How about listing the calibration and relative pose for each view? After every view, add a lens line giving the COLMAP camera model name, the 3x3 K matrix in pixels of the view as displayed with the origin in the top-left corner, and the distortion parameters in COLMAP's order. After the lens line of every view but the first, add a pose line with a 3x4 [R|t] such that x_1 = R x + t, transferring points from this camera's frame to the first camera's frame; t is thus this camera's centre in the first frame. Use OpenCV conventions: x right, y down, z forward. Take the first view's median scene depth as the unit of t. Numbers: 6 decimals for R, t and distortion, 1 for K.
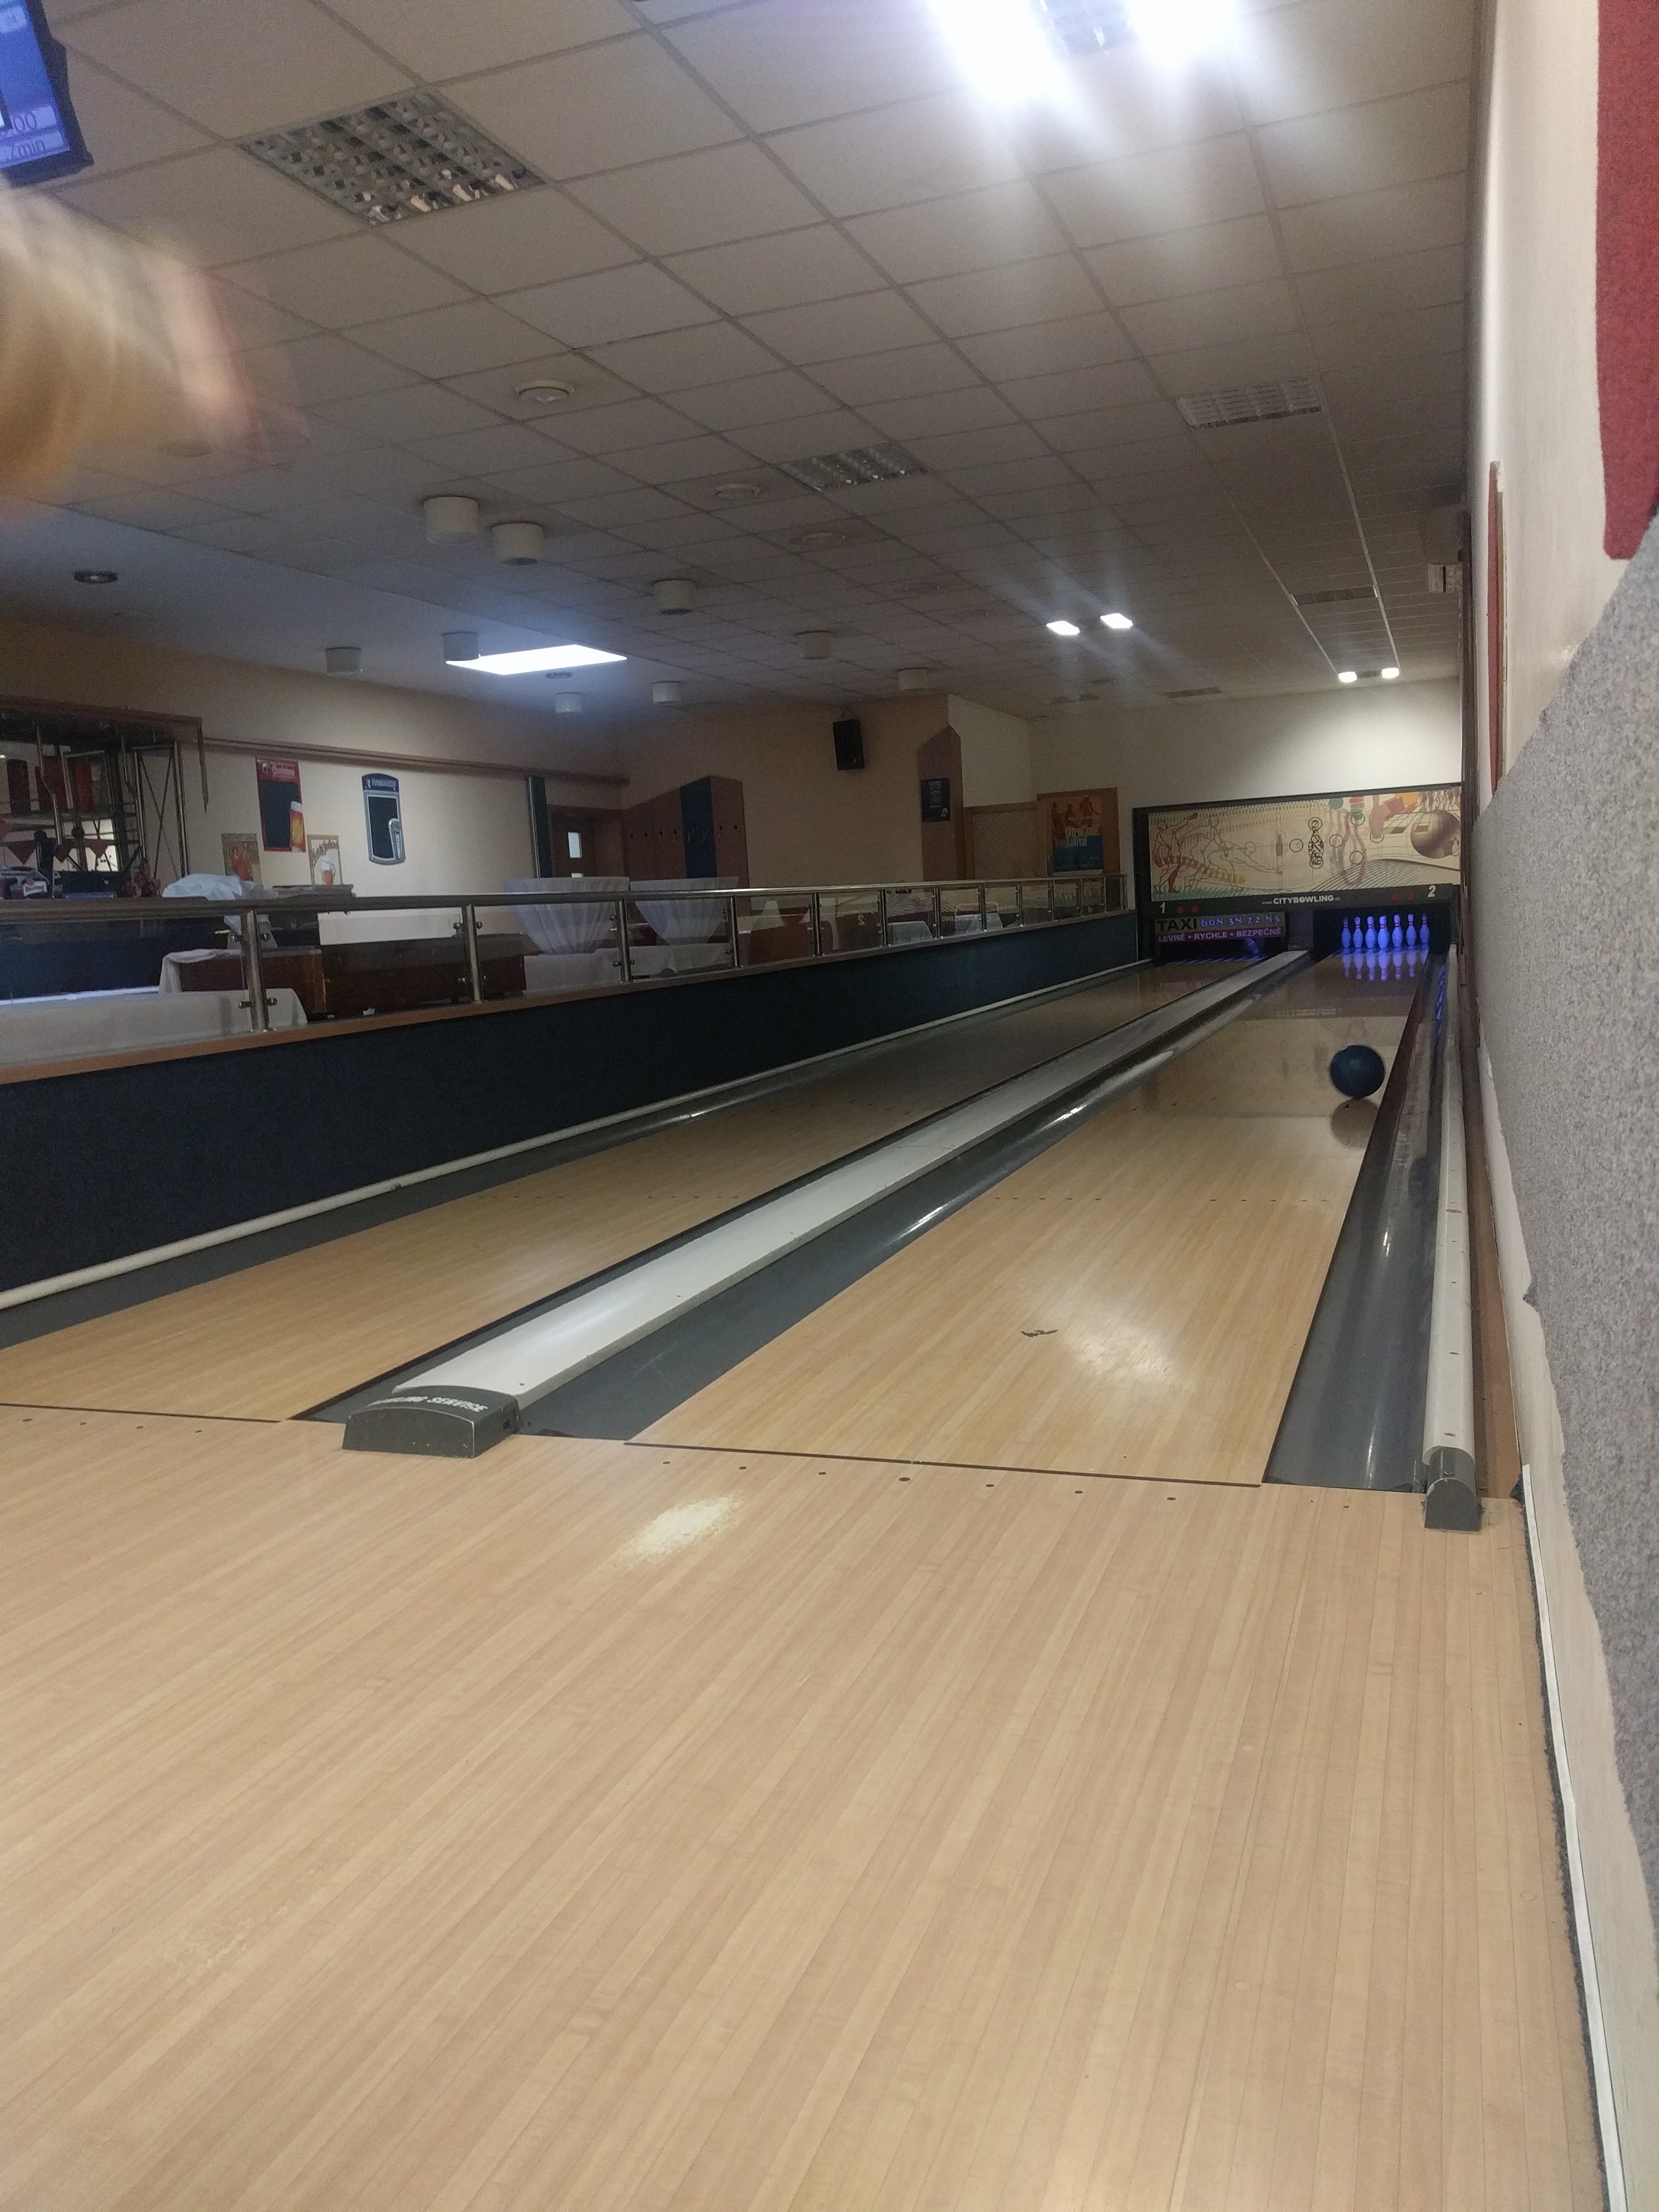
lens RADIAL K [[1623.7, 0, 839.2], [0, 1623.7, 1176.9], [0, 0, 1]] dist [-0.001904, 0.027174]
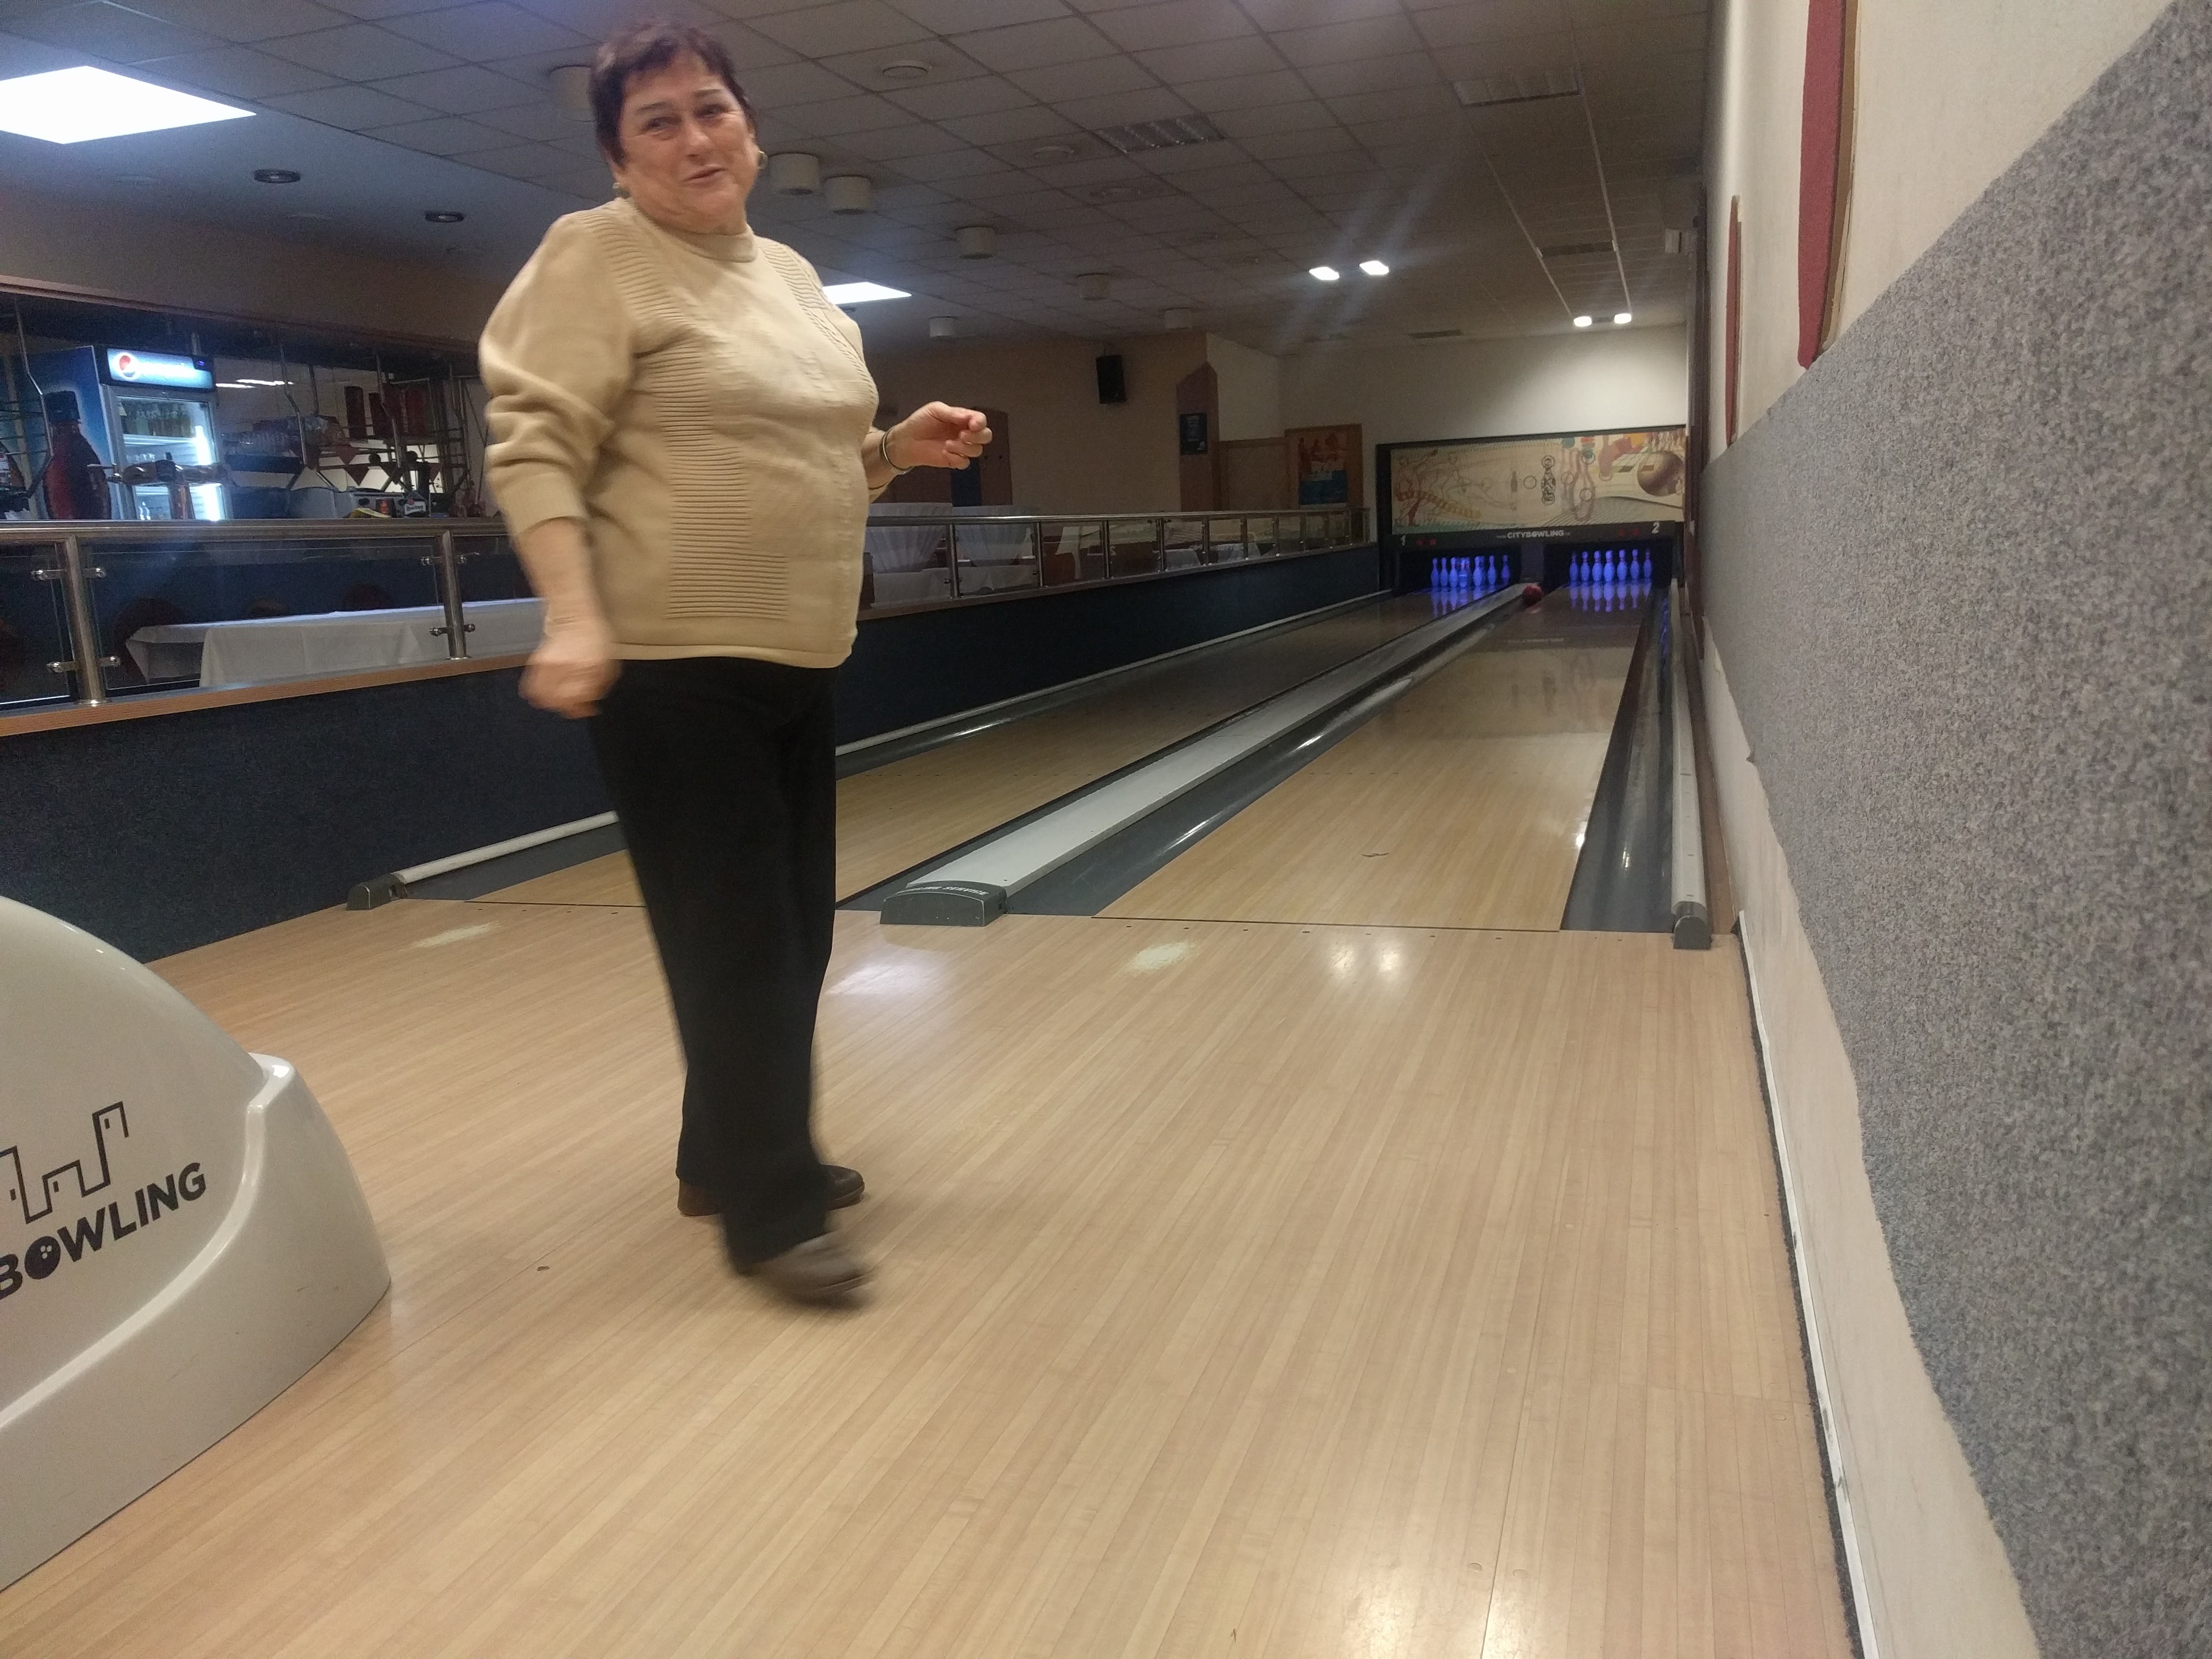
lens RADIAL K [[1666.6, 0, 1106.6], [0, 1666.6, 778.8], [0, 0, 1]] dist [-0.000701, 0.032176]
pose [[0.999268, 0.005375, 0.037887, -0.064590], [-0.004535, 0.999743, -0.022221, 0.023395], [-0.037997, 0.022033, 0.999035, -0.110536]]
